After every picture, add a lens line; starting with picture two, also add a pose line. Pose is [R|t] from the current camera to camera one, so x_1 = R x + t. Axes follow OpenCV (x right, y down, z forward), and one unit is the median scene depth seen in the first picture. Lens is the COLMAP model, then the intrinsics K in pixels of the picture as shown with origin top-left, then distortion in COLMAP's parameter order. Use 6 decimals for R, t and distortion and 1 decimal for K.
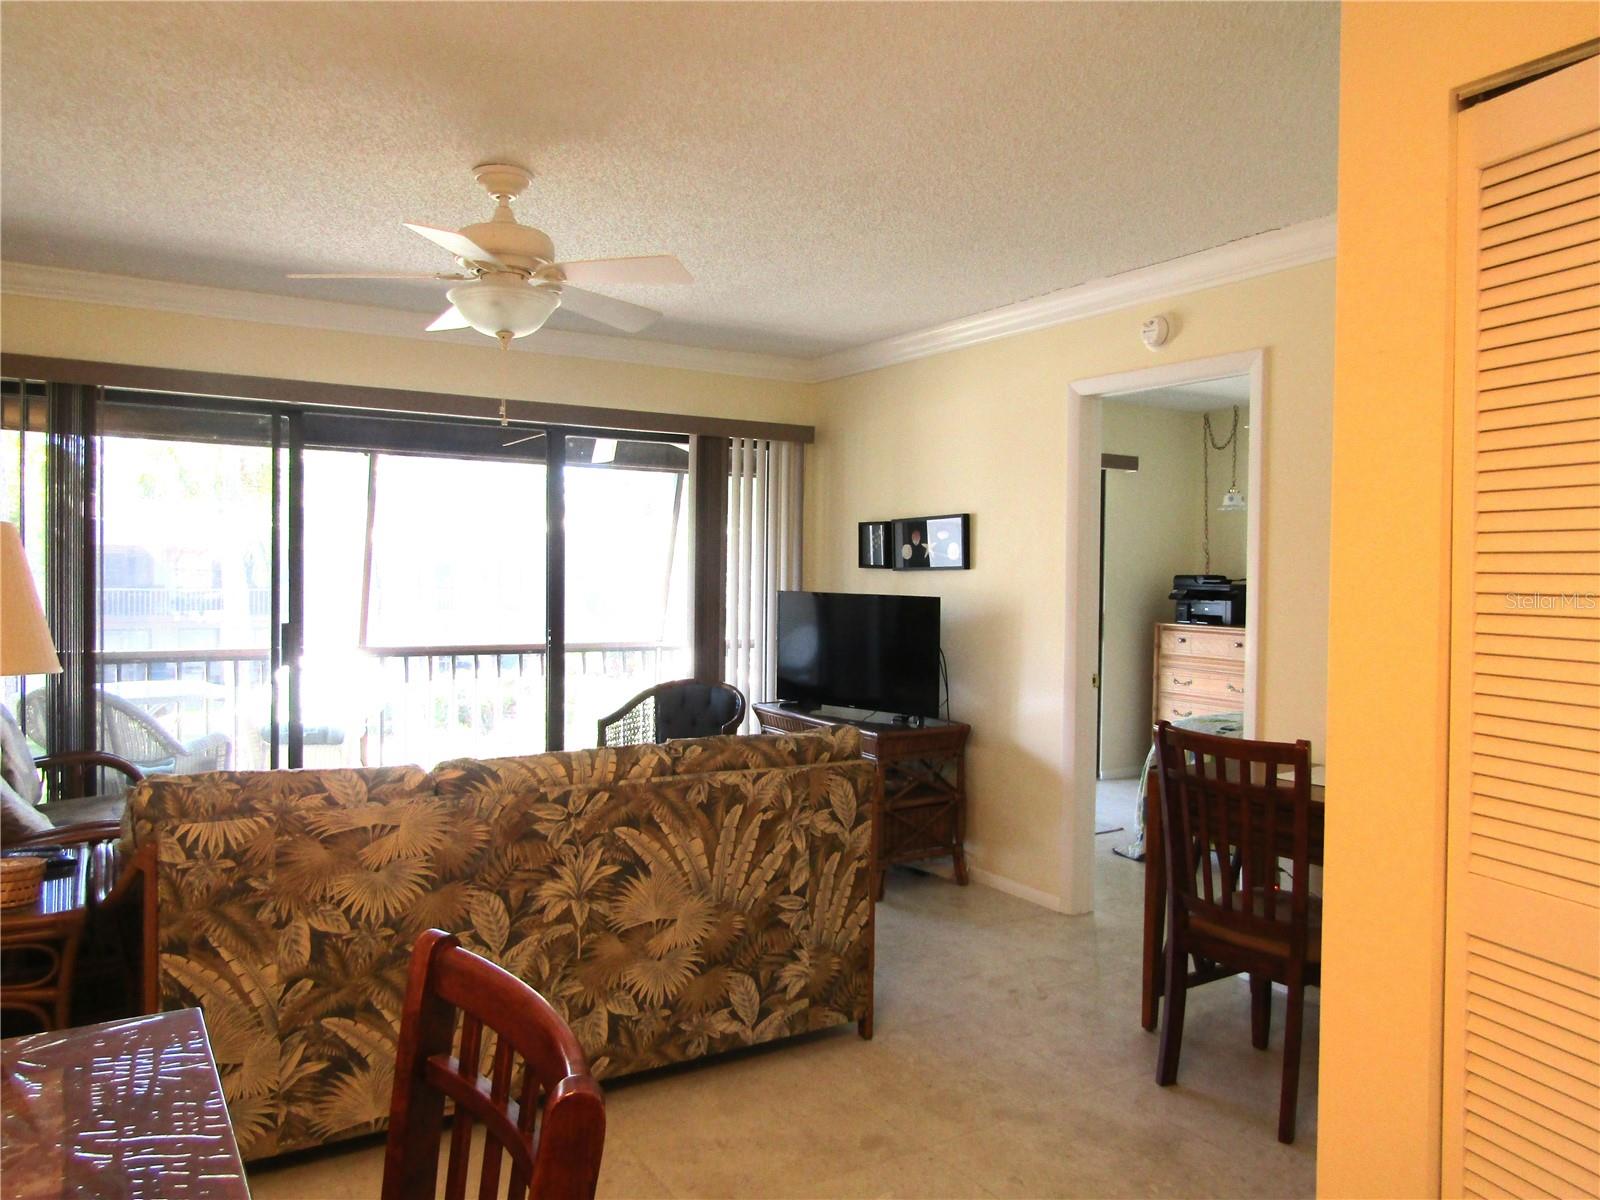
lens RADIAL K [[1149.2, 0, 799.2], [0, 1149.2, 599.3], [0, 0, 1]] dist [-0.008017, 0.005939]
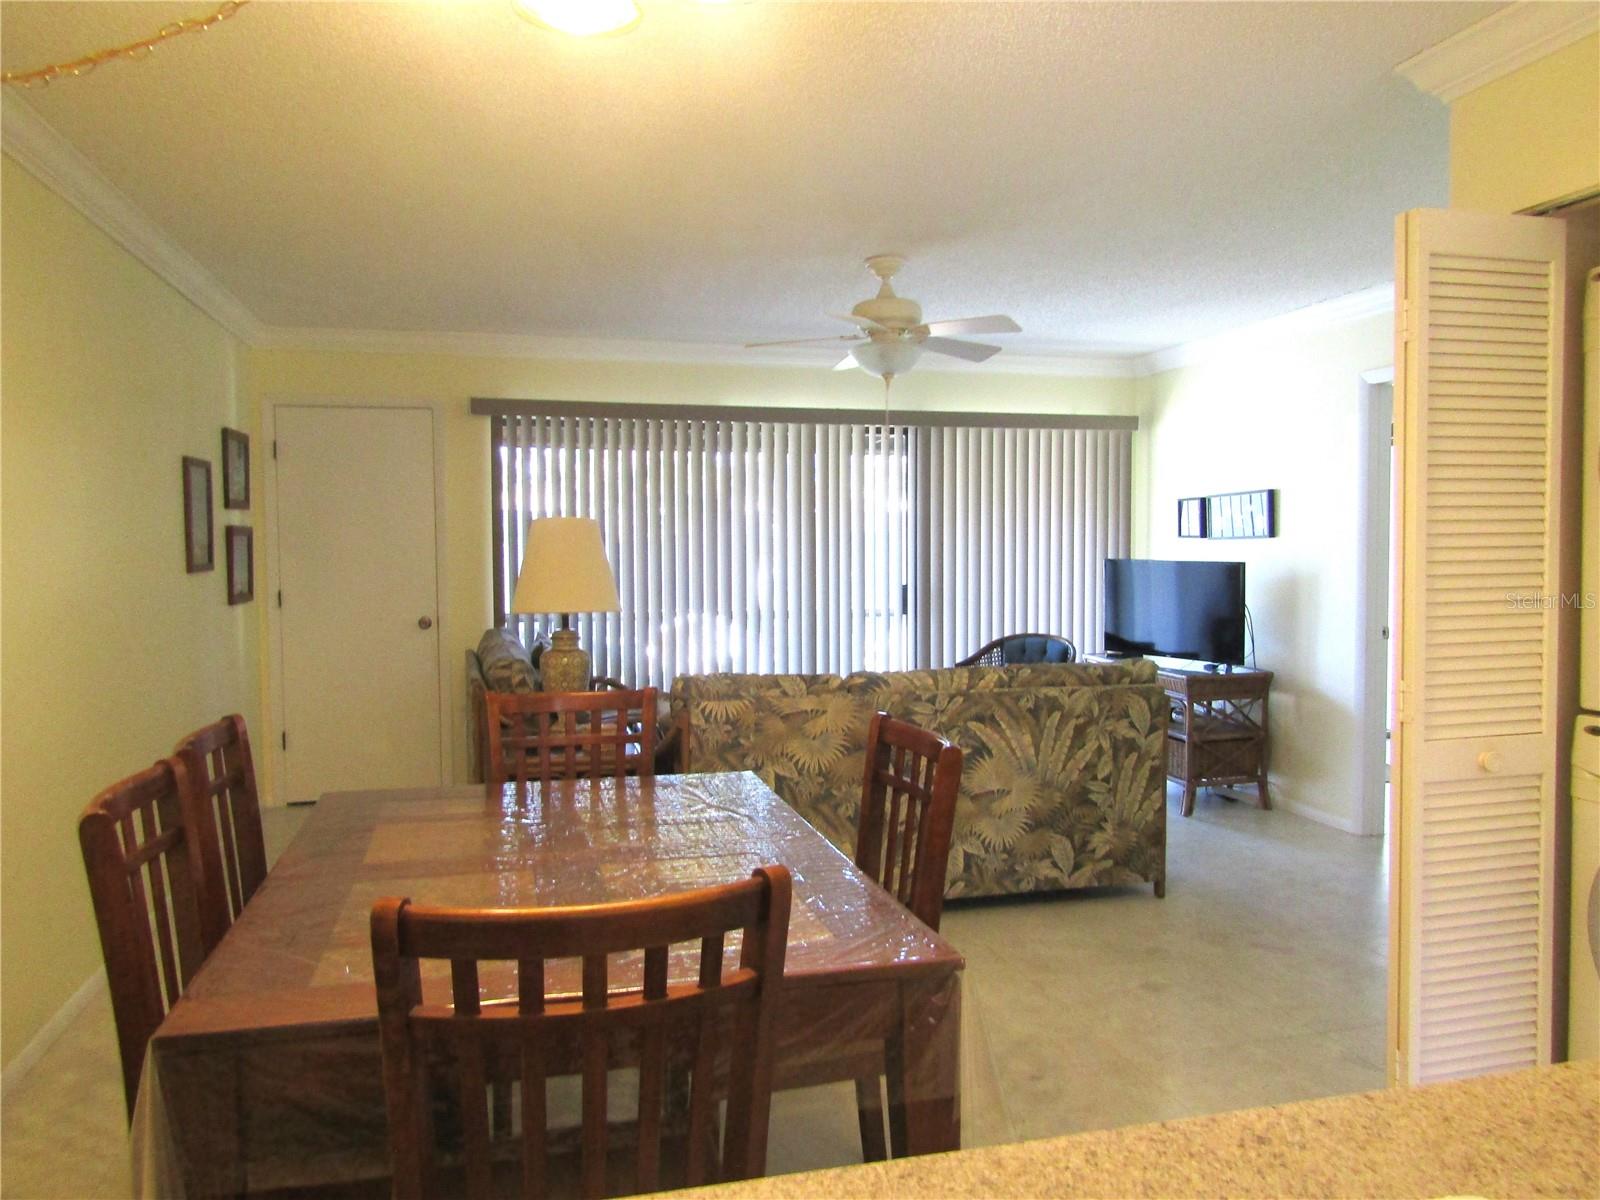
lens RADIAL K [[1149.2, 0, 799.2], [0, 1149.2, 599.3], [0, 0, 1]] dist [-0.008017, 0.005939]
pose [[0.953706, -0.001357, -0.300739, 0.065534], [0.007858, 0.999761, 0.020406, 0.014061], [0.300639, -0.021824, 0.953488, -0.397555]]
